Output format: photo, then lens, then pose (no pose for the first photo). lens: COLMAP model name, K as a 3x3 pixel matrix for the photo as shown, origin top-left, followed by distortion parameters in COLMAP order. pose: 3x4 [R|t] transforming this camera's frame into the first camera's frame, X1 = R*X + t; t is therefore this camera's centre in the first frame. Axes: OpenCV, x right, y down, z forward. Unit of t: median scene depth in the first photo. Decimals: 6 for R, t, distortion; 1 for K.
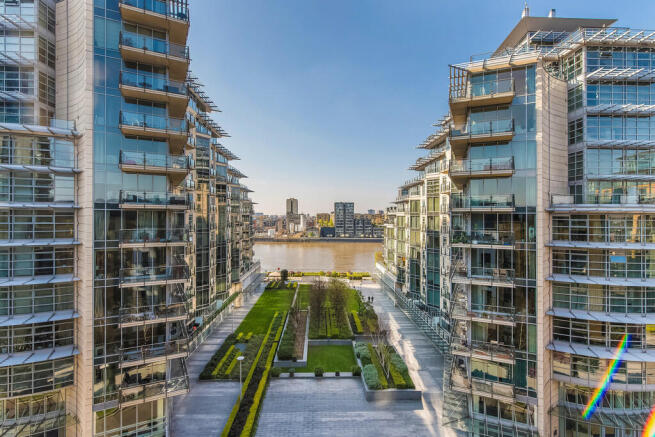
lens RADIAL K [[302.0, 0, 330.0], [0, 302.0, 219.5], [0, 0, 1]] dist [0.001013, -0.001426]
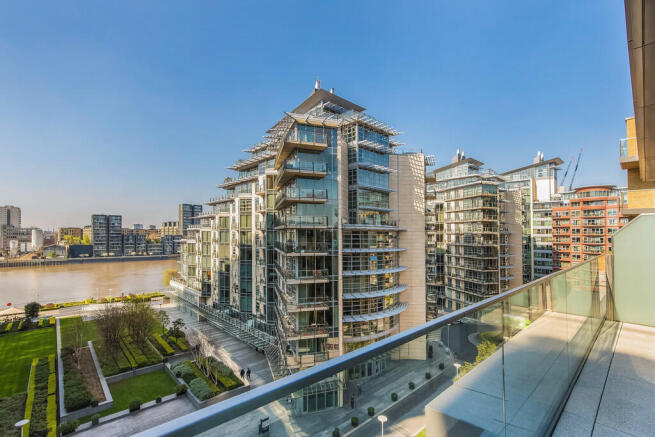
lens RADIAL K [[287.8, 0, 325.8], [0, 287.8, 232.1], [0, 0, 1]] dist [0.000615, -0.000617]
pose [[0.763040, 0.003811, 0.646340, -0.157493], [0.002480, 0.999958, -0.008824, 0.001435], [-0.646346, 0.008336, 0.762999, -0.015479]]
